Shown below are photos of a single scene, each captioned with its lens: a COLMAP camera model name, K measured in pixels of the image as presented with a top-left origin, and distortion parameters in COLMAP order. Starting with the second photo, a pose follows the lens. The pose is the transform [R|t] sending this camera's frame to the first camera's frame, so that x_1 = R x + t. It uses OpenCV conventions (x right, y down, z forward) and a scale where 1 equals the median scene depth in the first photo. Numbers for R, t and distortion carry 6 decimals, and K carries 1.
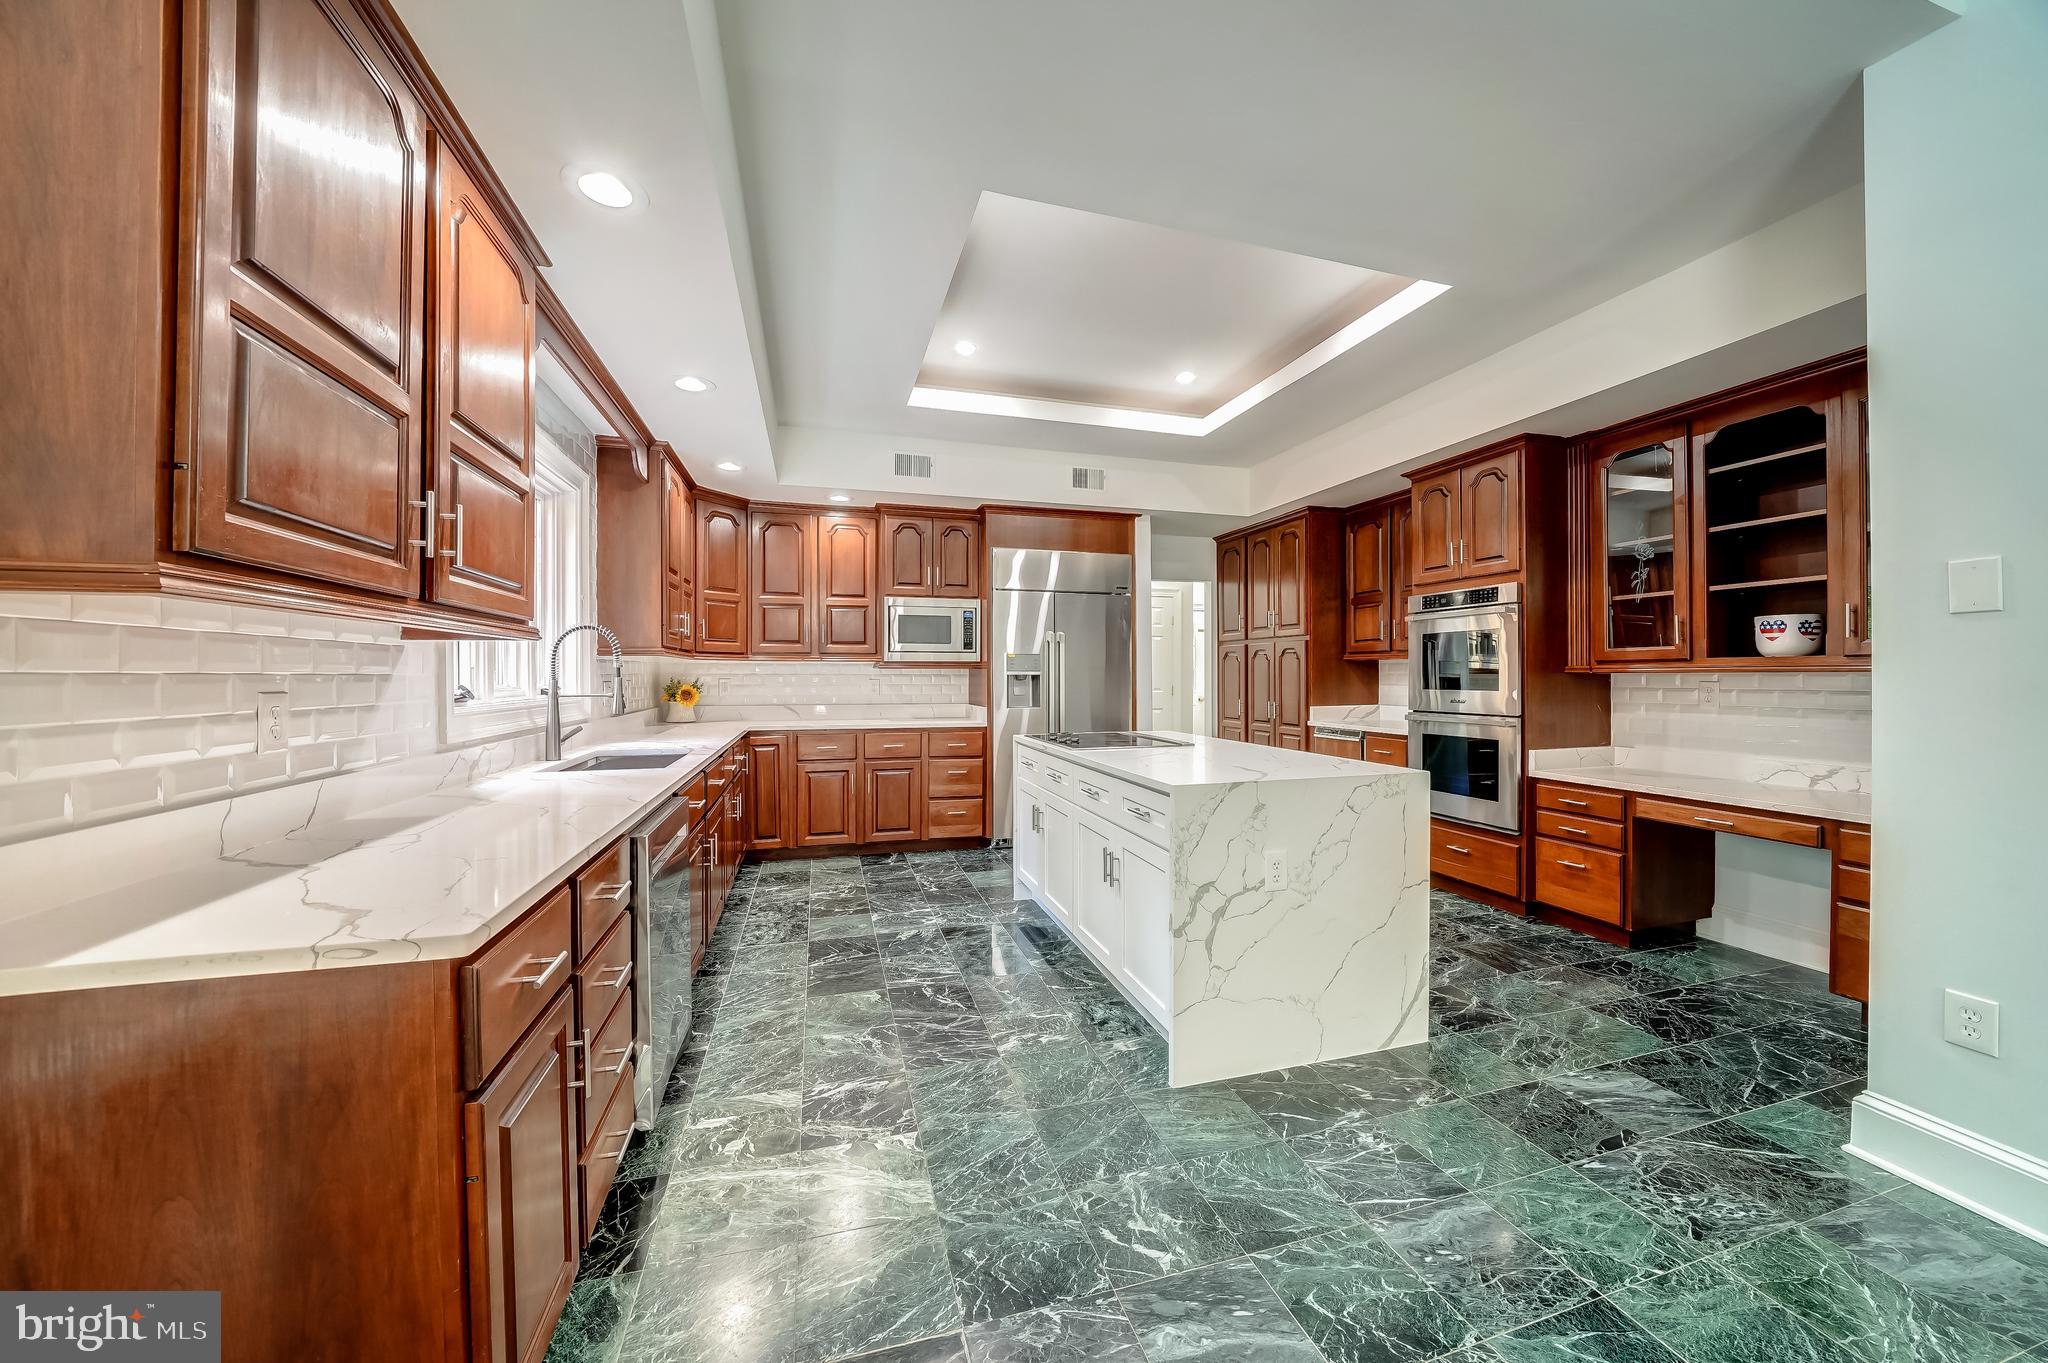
lens RADIAL K [[710.3, 0, 1024.1], [0, 710.3, 674.6], [0, 0, 1]] dist [-0.027201, -0.000035]
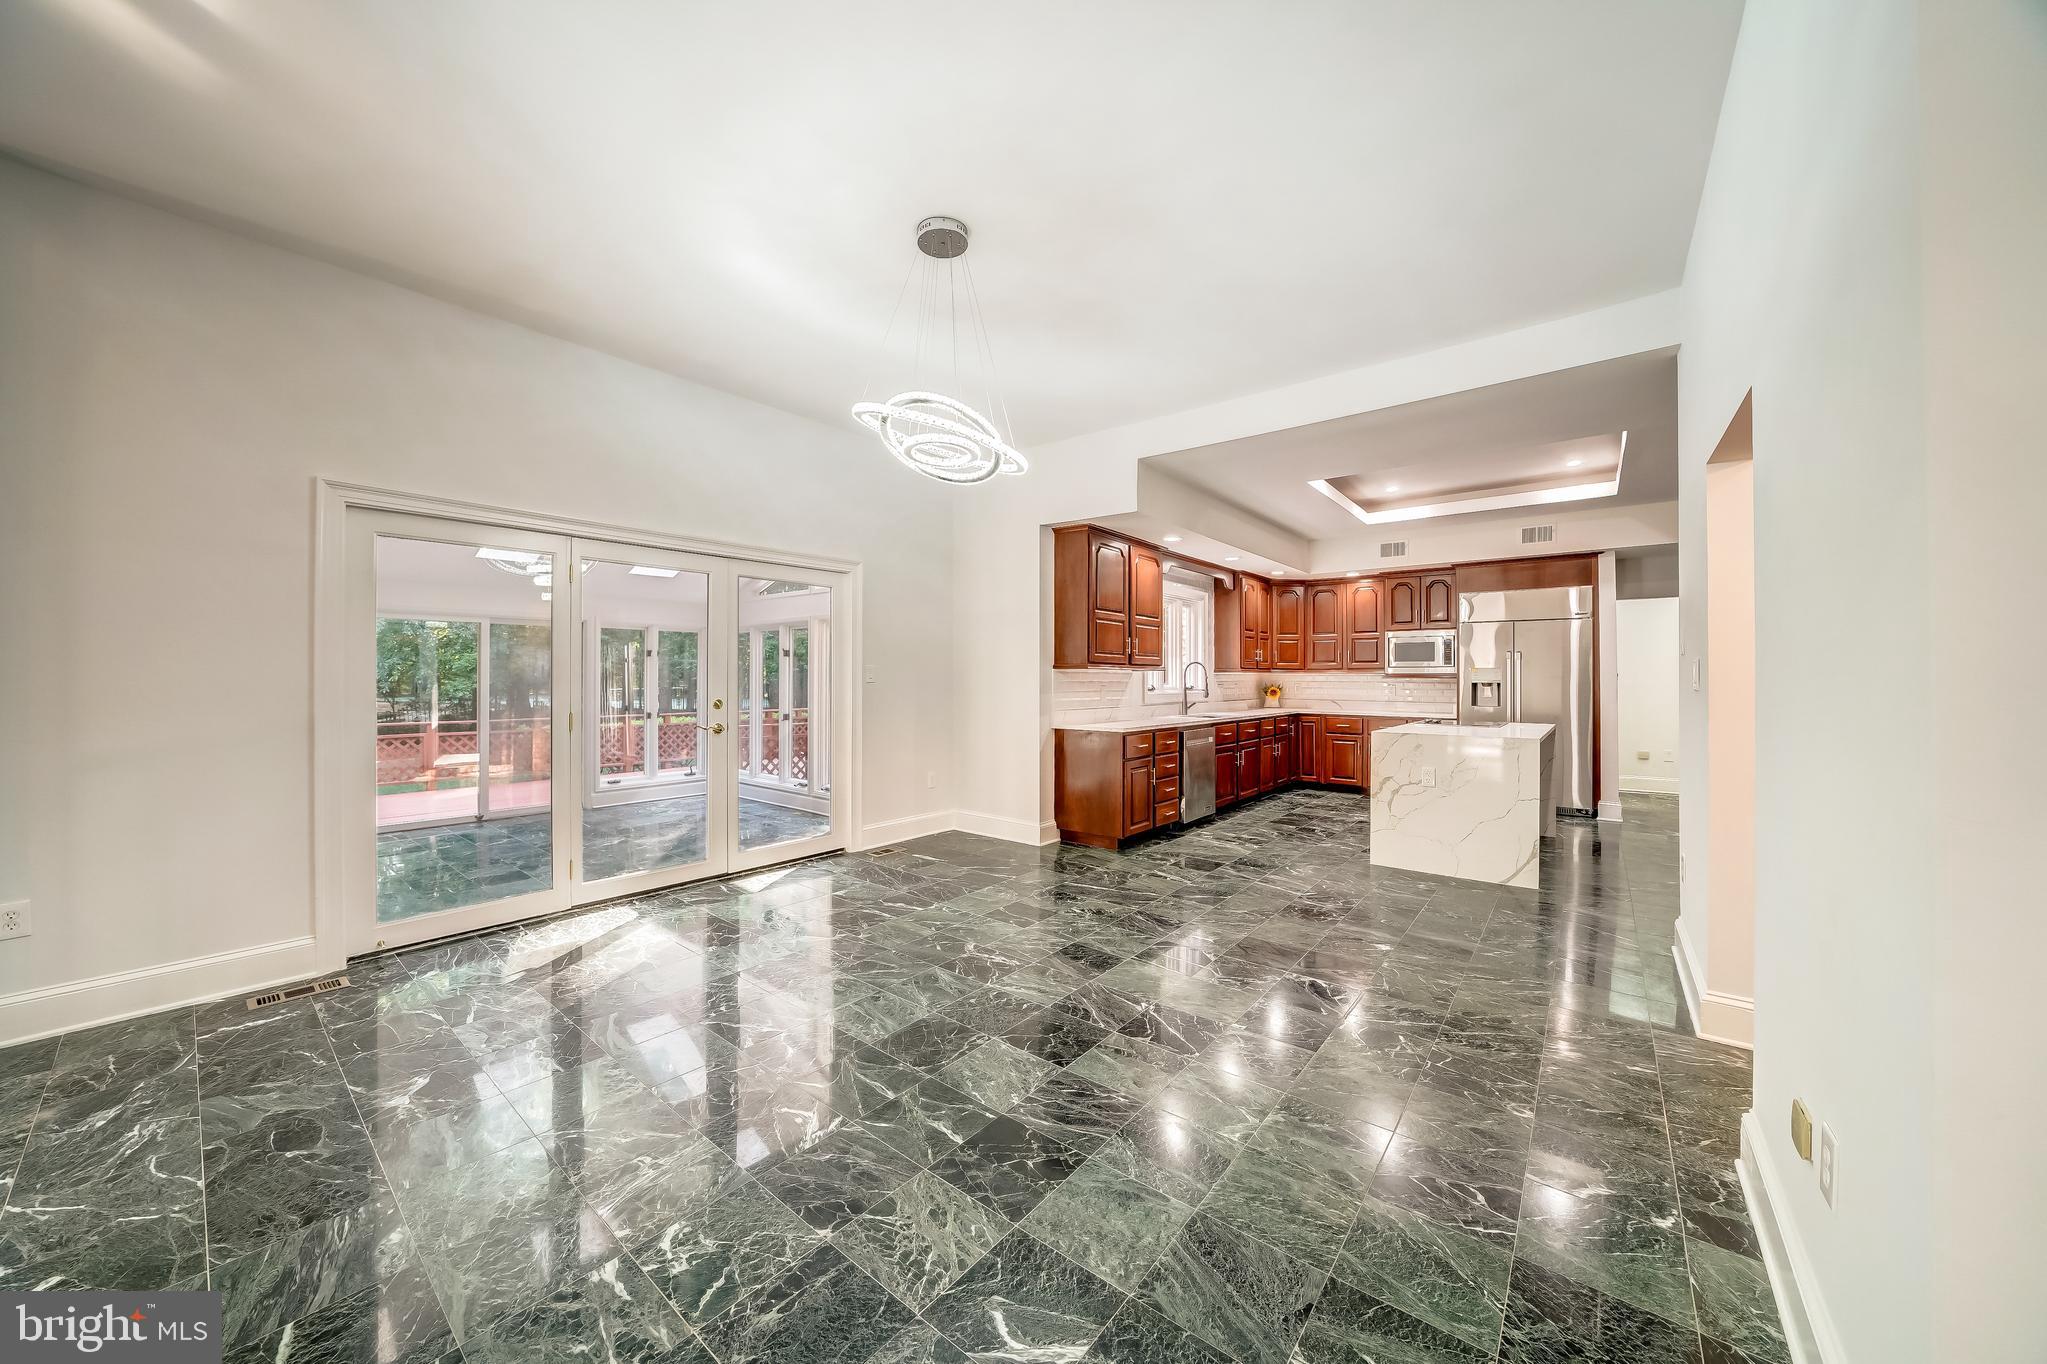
lens RADIAL K [[709.9, 0, 1023.6], [0, 709.9, 675.1], [0, 0, 1]] dist [-0.027201, -0.000035]
pose [[0.569247, -0.000596, -0.822166, 0.636889], [-0.002811, 0.999992, -0.002671, -0.008255], [0.822162, 0.003832, 0.569241, -0.543511]]
